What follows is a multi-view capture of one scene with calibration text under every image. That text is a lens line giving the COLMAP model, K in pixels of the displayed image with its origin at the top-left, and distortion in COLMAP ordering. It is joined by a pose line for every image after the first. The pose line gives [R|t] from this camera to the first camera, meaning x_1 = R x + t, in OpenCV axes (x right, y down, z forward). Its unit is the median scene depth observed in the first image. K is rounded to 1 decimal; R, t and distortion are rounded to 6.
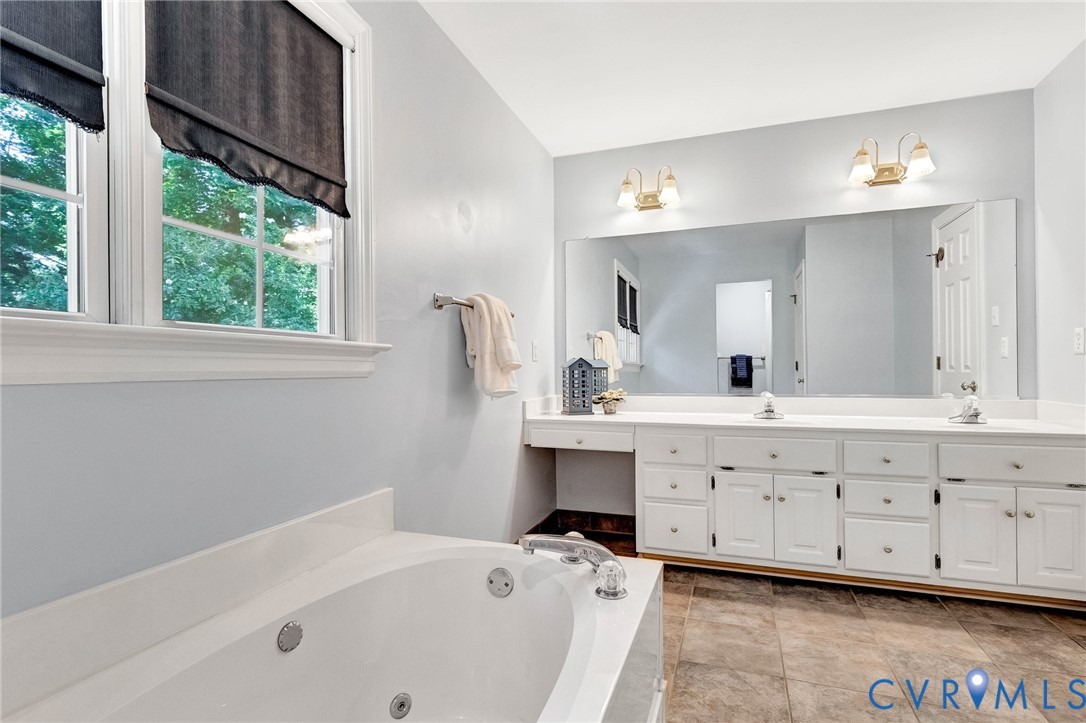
lens RADIAL K [[523.8, 0, 543.9], [0, 523.8, 372.0], [0, 0, 1]] dist [-0.000674, -0.000031]
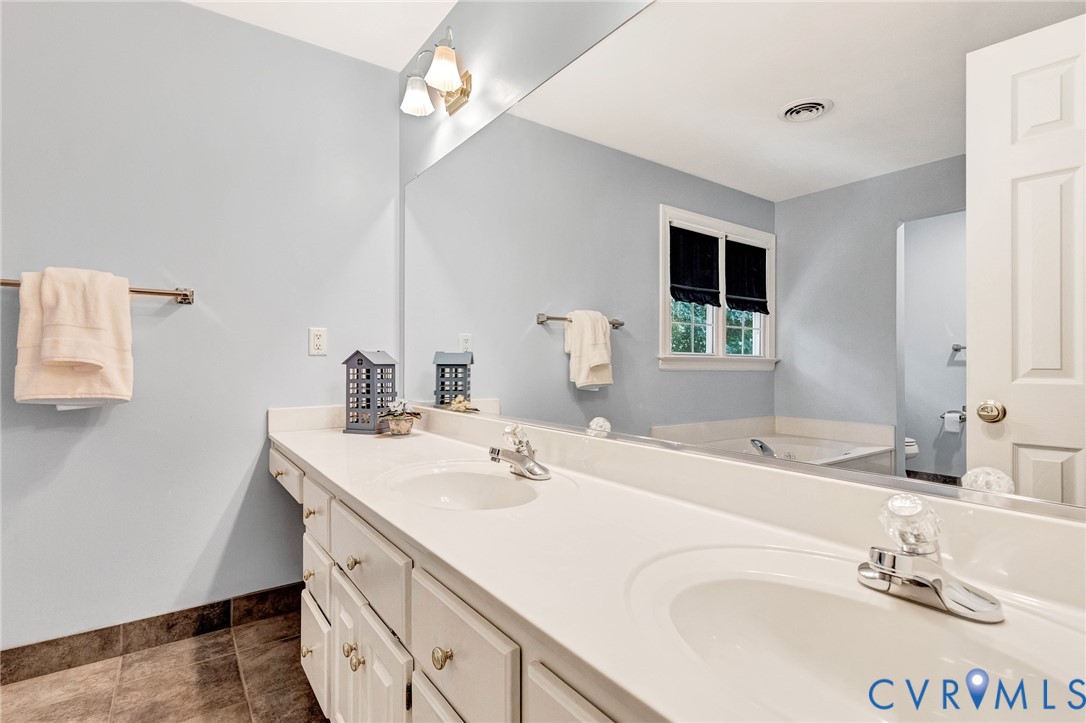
lens RADIAL K [[523.8, 0, 543.9], [0, 523.8, 372.0], [0, 0, 1]] dist [-0.000674, -0.000031]
pose [[0.827473, 0.009180, -0.561430, 0.801076], [-0.005139, 0.999948, 0.008775, -0.007083], [0.561482, -0.004376, 0.827478, 0.720909]]
